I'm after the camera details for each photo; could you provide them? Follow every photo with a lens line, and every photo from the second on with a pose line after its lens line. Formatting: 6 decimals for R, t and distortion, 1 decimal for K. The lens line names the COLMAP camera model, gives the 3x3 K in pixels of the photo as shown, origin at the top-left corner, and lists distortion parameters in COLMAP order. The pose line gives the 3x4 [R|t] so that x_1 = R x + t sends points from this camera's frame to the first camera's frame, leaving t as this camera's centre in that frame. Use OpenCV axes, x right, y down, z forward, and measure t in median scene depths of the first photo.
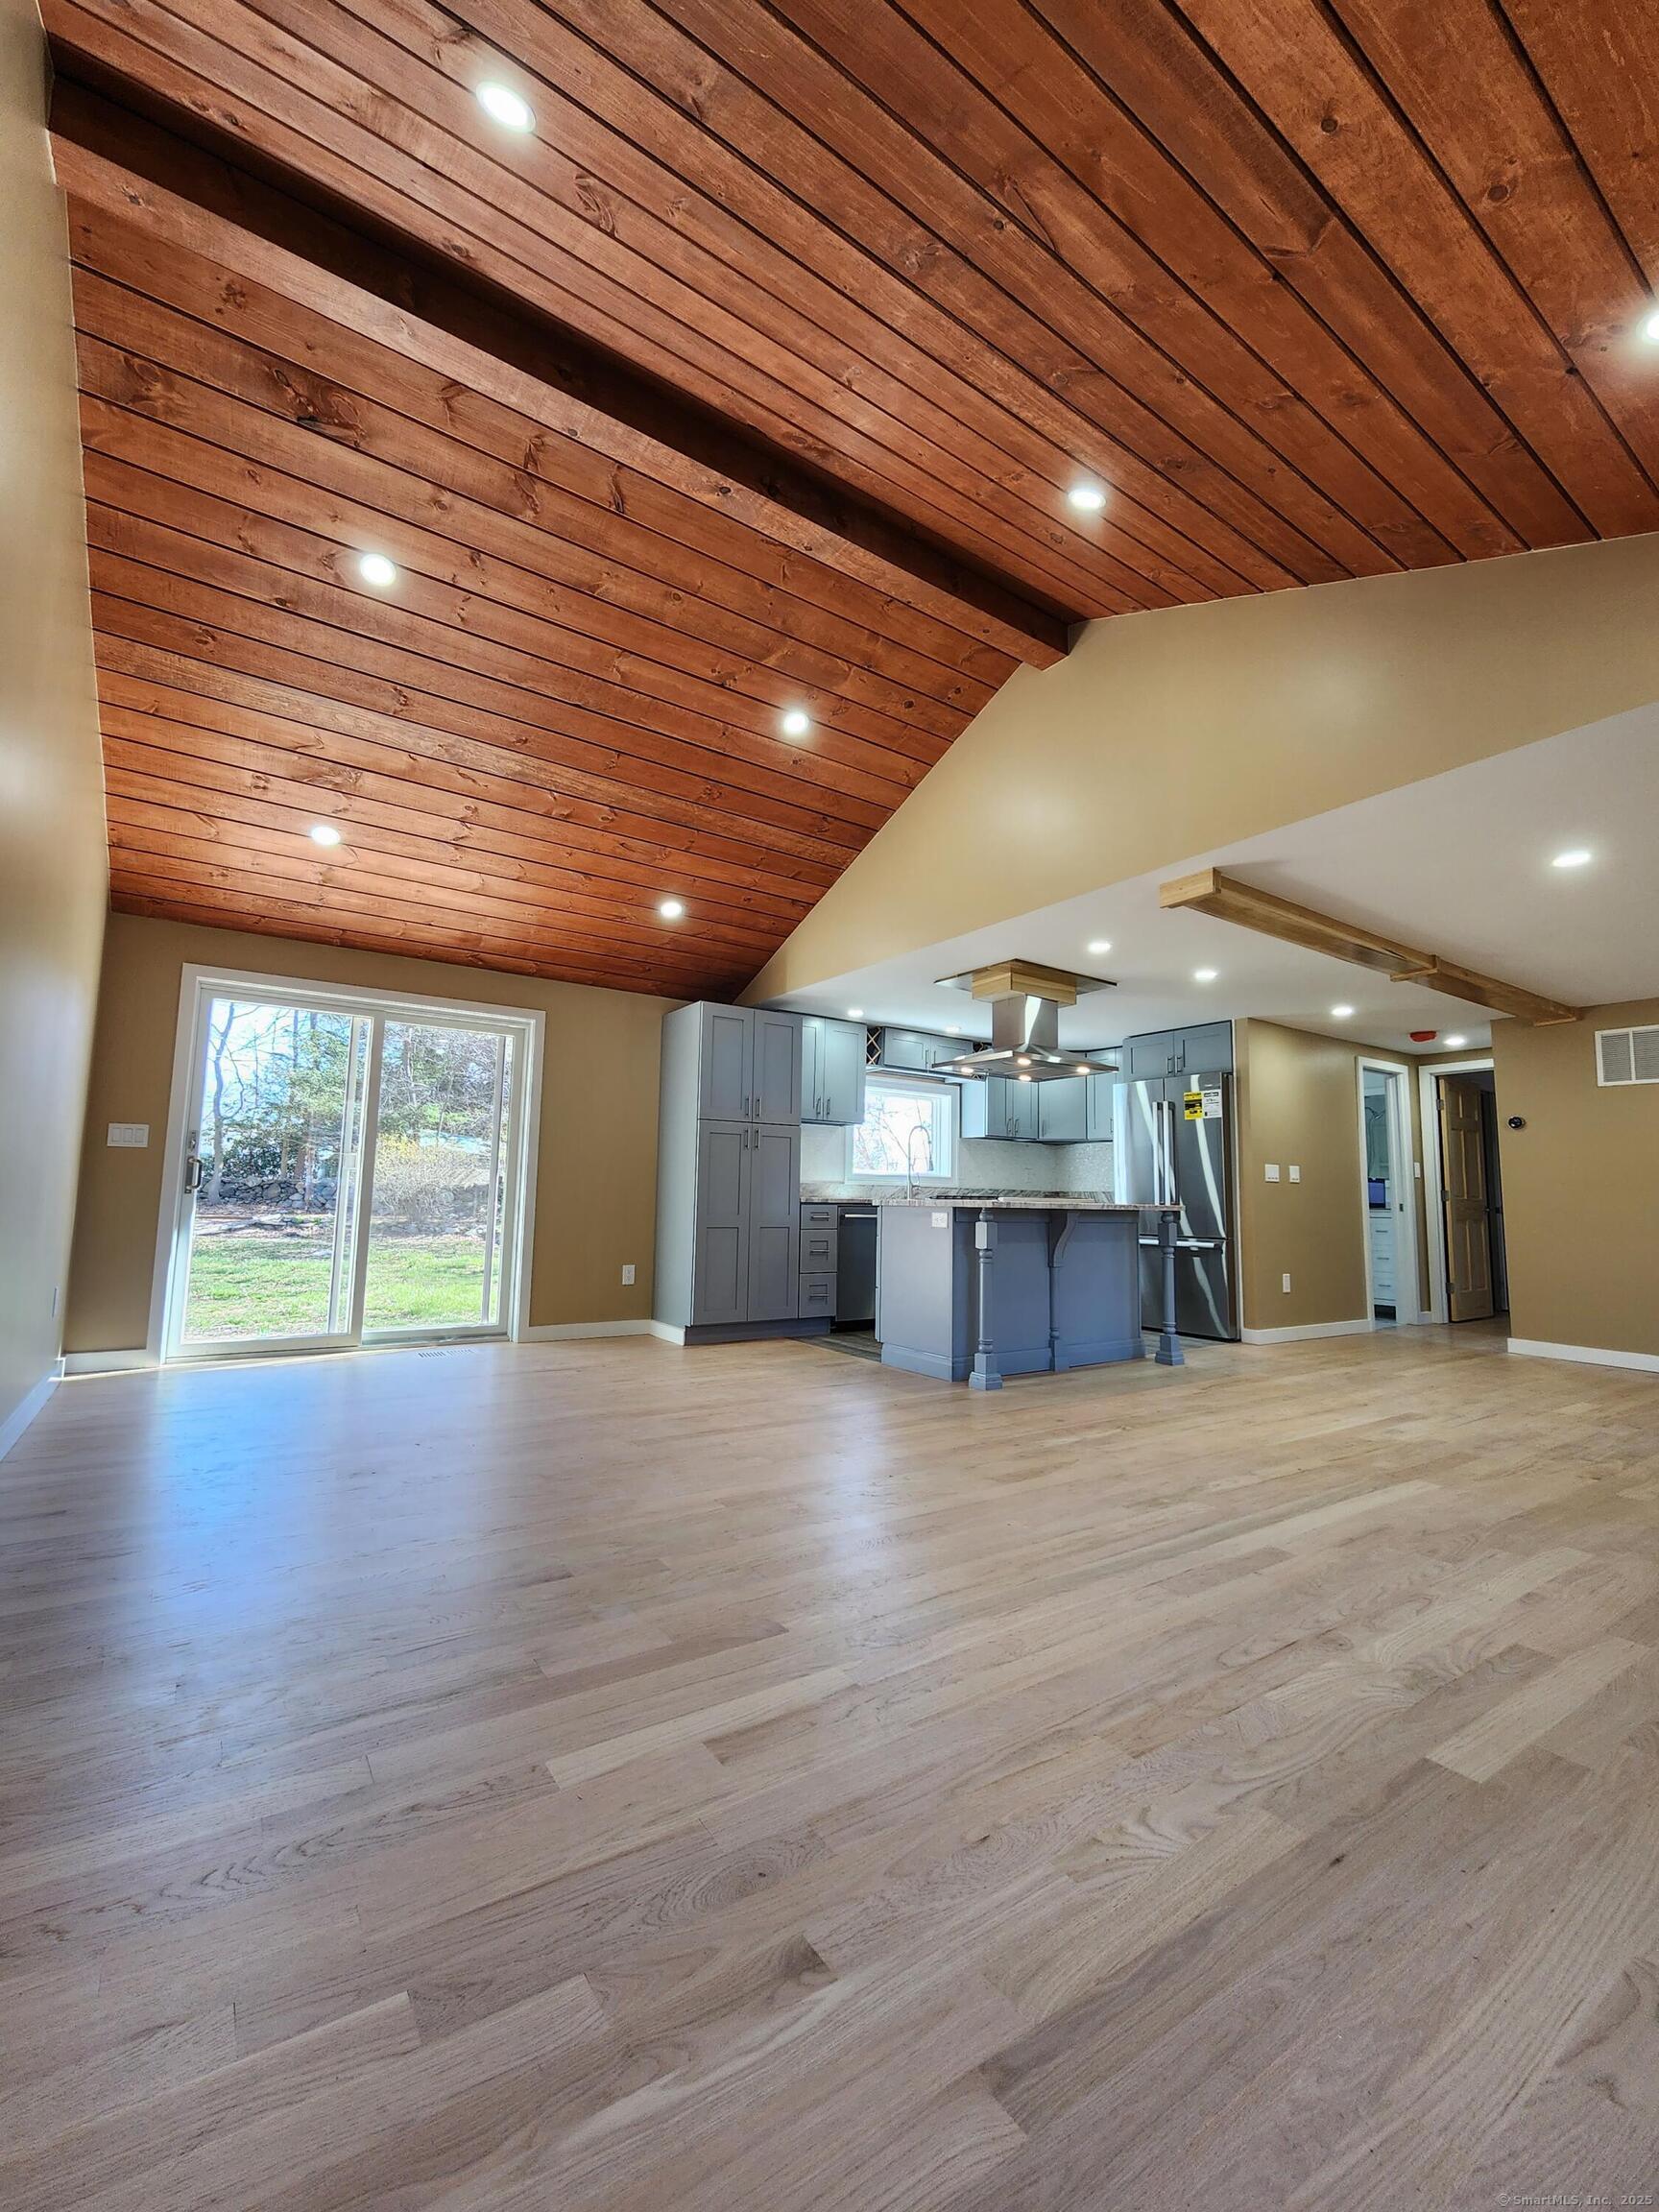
lens RADIAL K [[909.3, 0, 833.7], [0, 909.3, 1102.0], [0, 0, 1]] dist [0.000543, -0.002192]
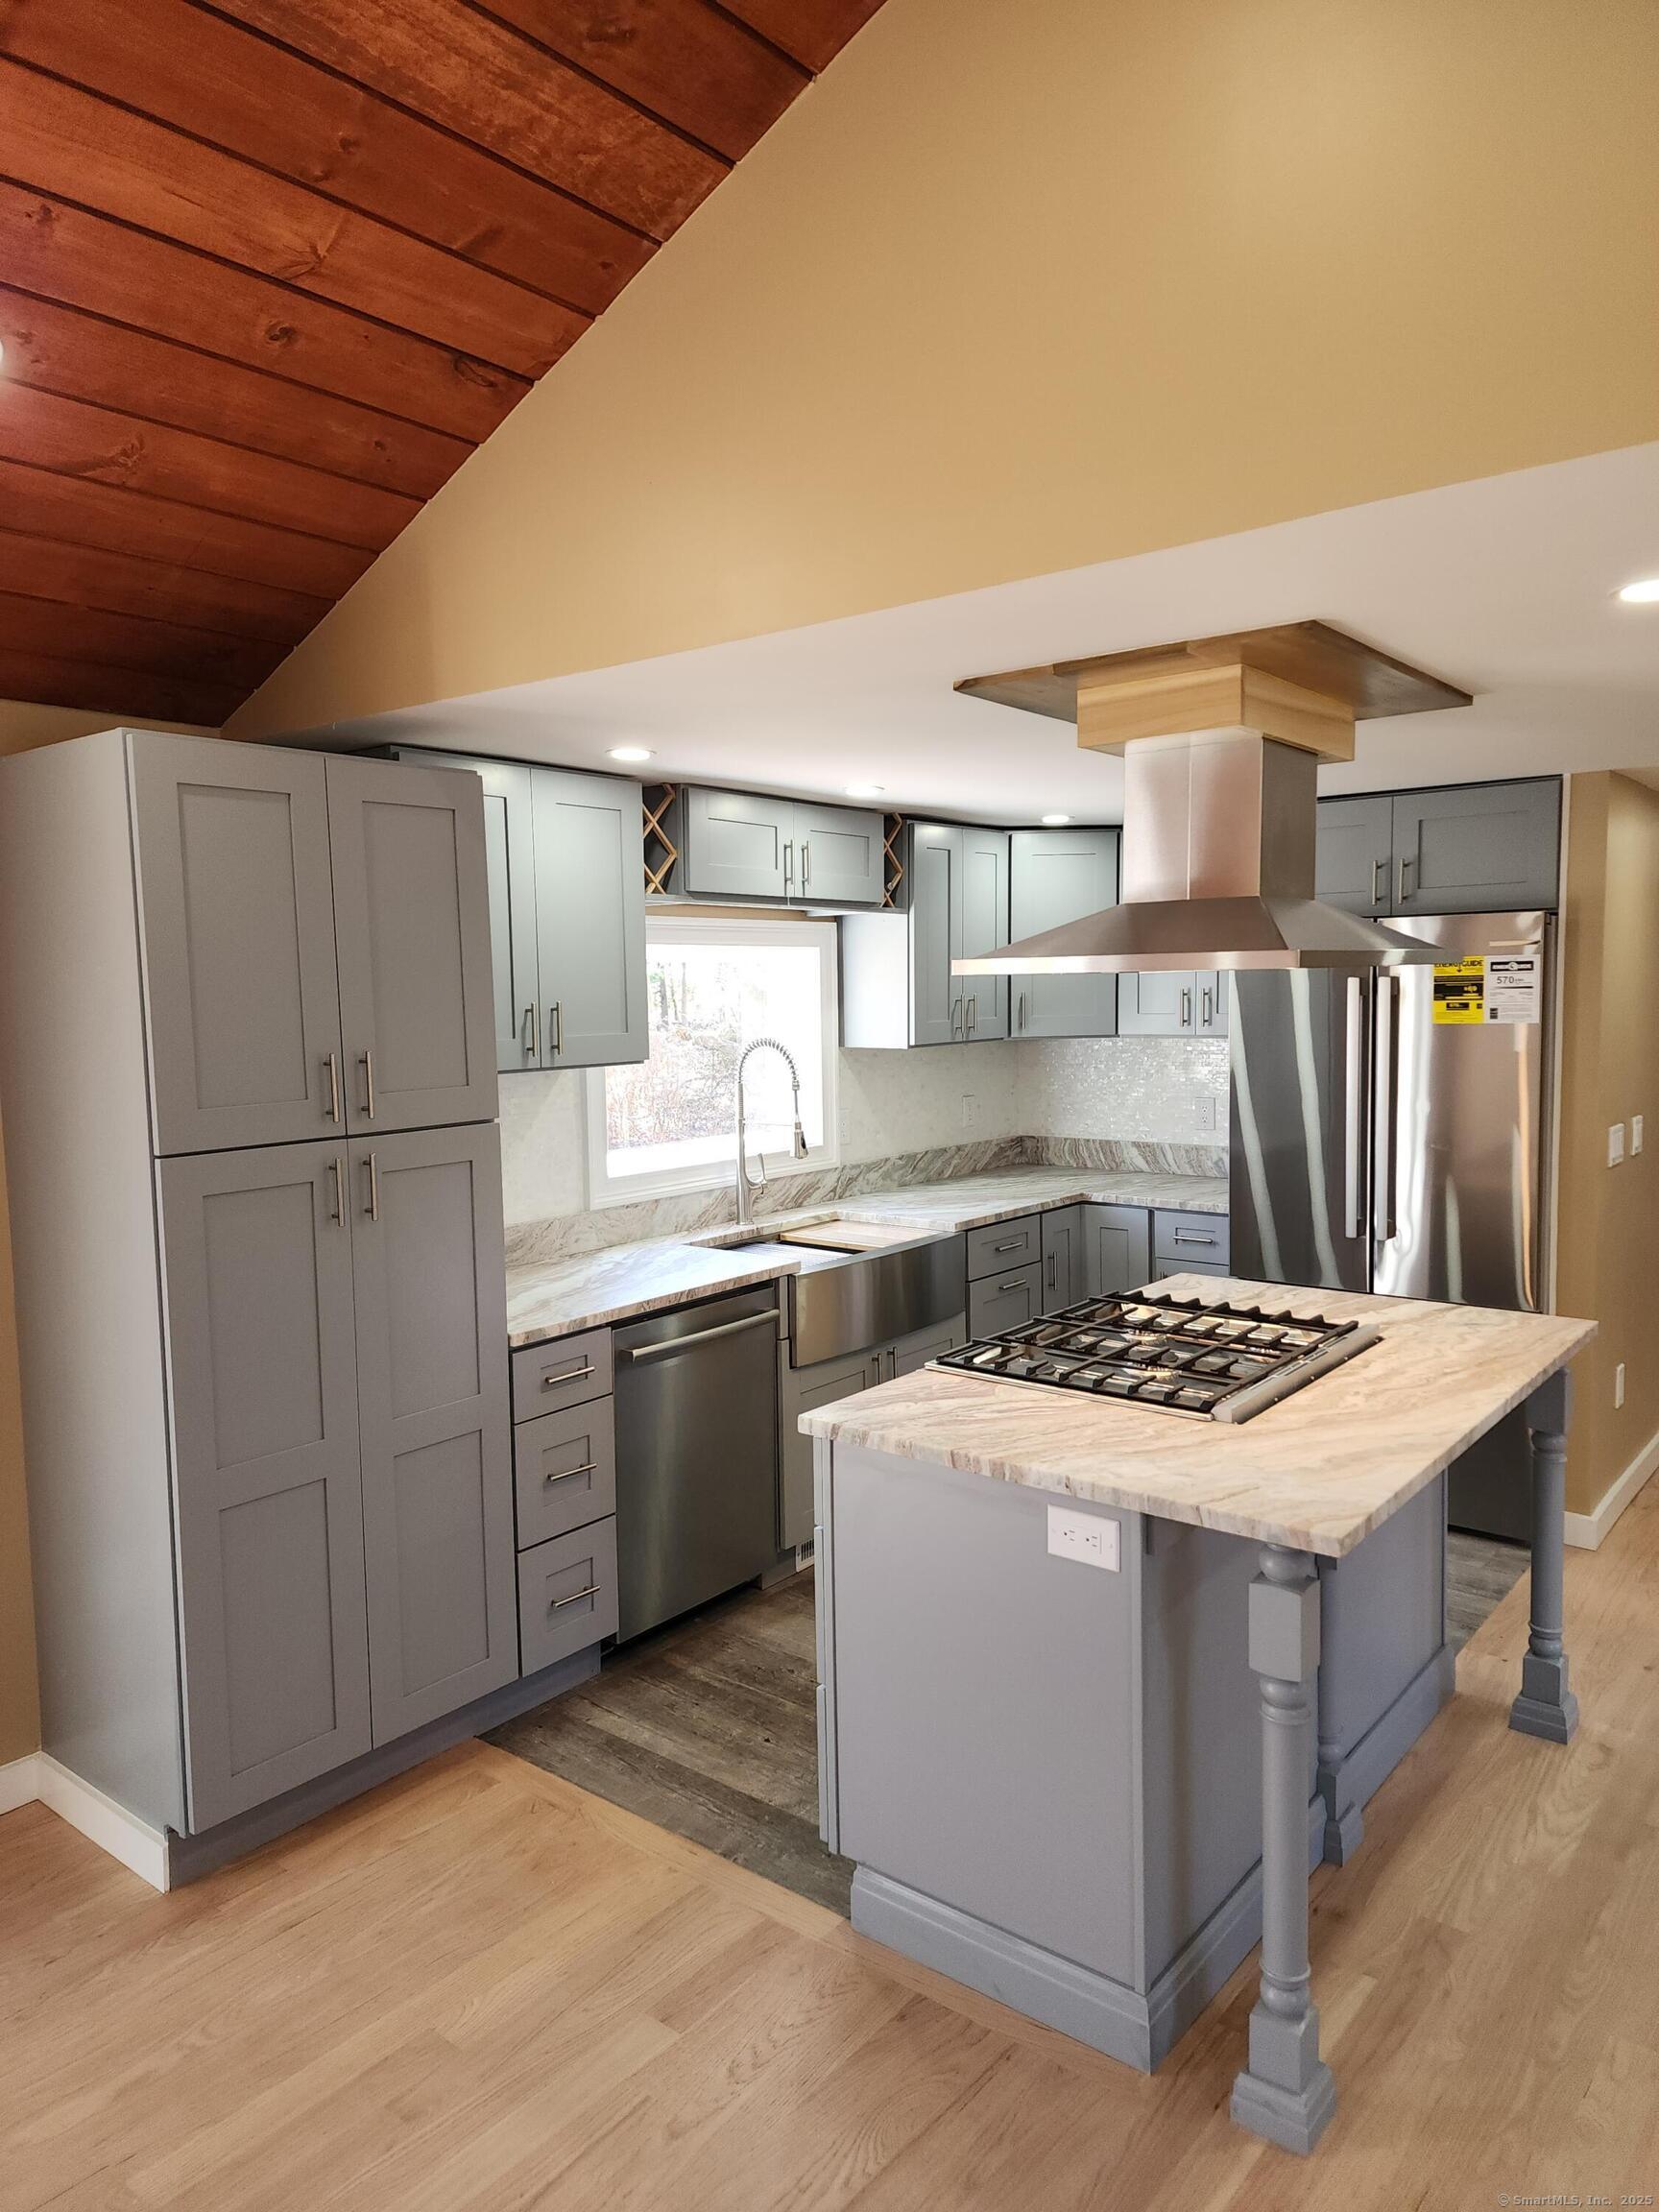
lens RADIAL K [[1469.8, 0, 820.3], [0, 1469.8, 1106.4], [0, 0, 1]] dist [0.021597, -0.002616]
pose [[0.959198, -0.057879, 0.276749, -0.070389], [0.004134, 0.981589, 0.190959, -0.077829], [-0.282706, -0.182023, 0.941778, 0.469277]]
